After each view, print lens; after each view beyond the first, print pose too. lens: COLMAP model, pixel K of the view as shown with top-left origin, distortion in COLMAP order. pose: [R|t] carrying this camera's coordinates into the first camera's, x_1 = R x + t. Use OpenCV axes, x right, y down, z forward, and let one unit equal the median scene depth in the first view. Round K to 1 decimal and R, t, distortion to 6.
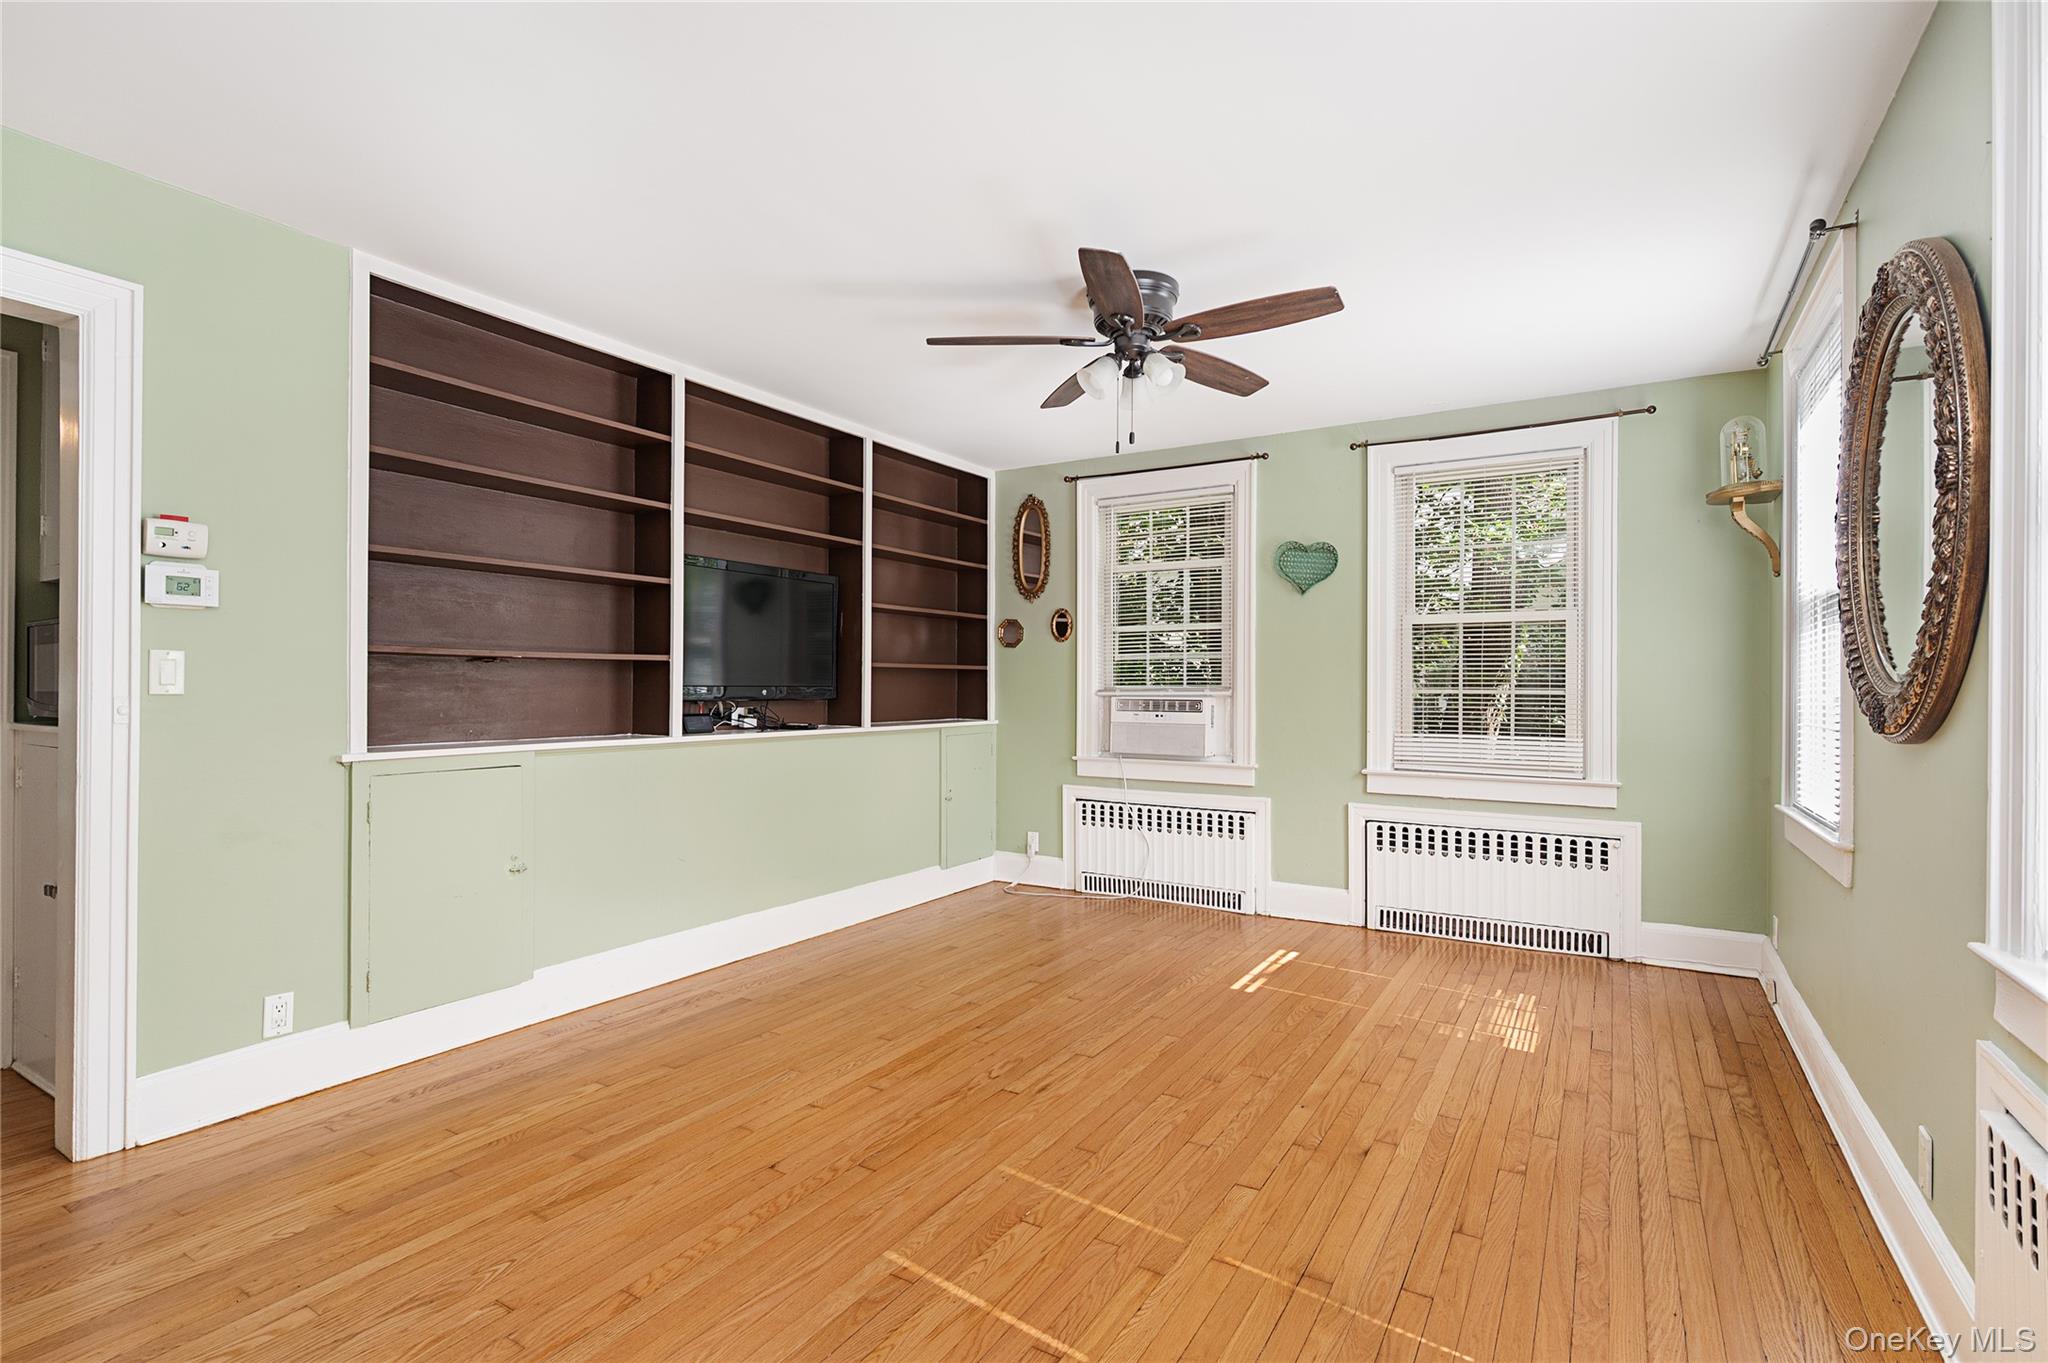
lens RADIAL K [[972.0, 0, 1024.3], [0, 972.0, 682.1], [0, 0, 1]] dist [0.000891, -0.000860]
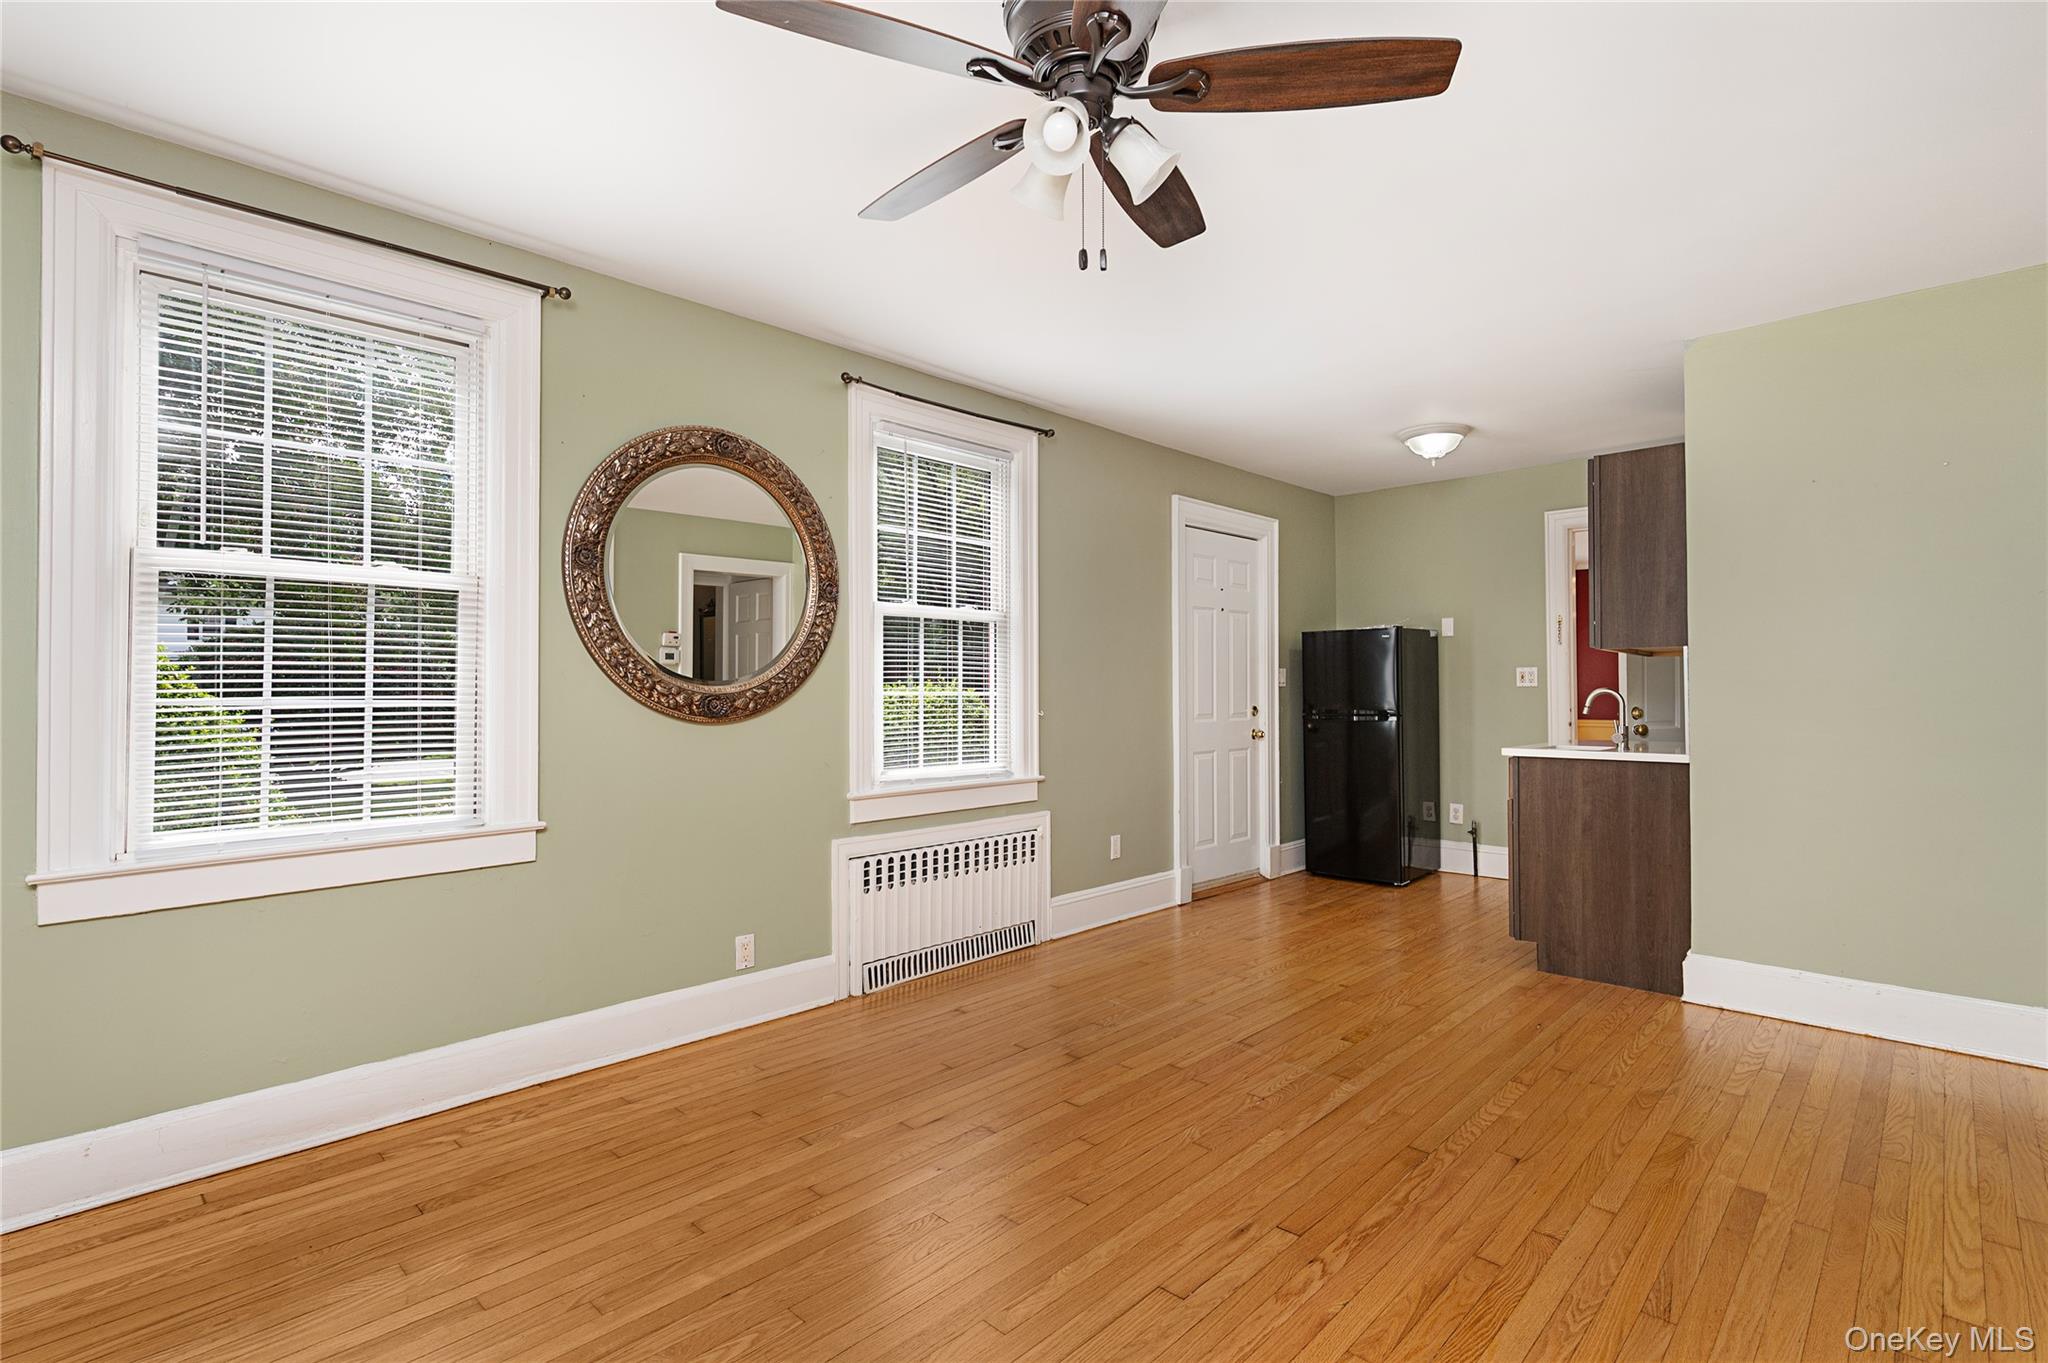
lens RADIAL K [[972.0, 0, 1023.2], [0, 972.0, 680.8], [0, 0, 1]] dist [0.000891, -0.000860]
pose [[-0.976450, 0.000160, 0.215745, 0.024222], [-0.001777, 0.999960, -0.008788, 0.006208], [-0.215738, -0.008964, -0.976410, 1.886486]]
